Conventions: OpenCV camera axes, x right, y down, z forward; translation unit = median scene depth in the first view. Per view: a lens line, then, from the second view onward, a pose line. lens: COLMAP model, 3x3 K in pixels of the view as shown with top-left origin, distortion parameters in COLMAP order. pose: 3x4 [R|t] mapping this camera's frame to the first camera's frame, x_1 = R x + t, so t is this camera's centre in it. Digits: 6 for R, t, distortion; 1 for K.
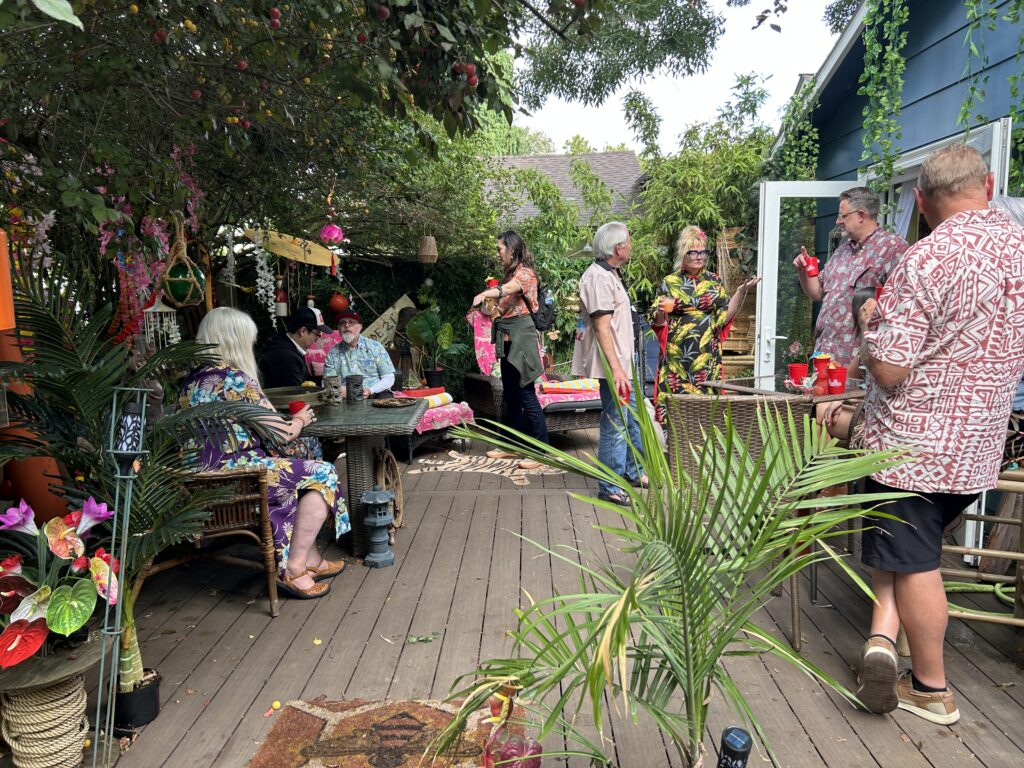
lens RADIAL K [[769.7, 0, 510.4], [0, 769.7, 381.8], [0, 0, 1]] dist [0.041237, -0.034493]
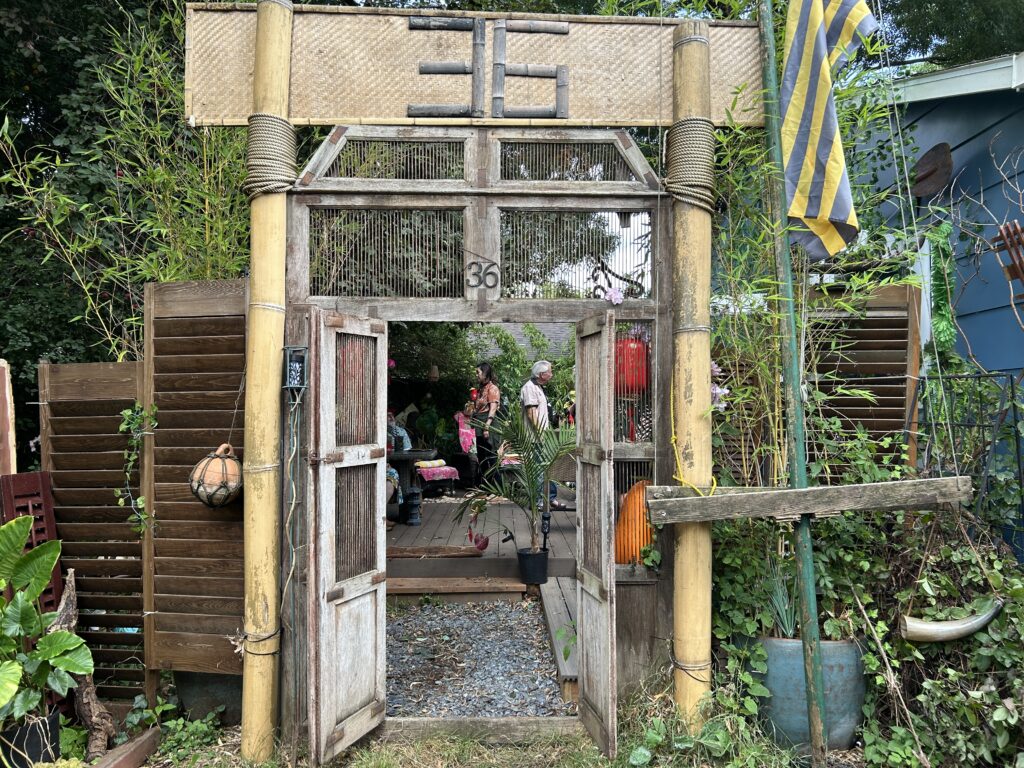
lens RADIAL K [[769.5, 0, 510.9], [0, 769.5, 385.8], [0, 0, 1]] dist [0.065984, -0.077781]
pose [[0.999067, 0.023867, 0.035985, -0.000426], [-0.017475, 0.985546, -0.168507, 0.122875], [-0.039486, 0.167721, 0.985043, -0.586332]]
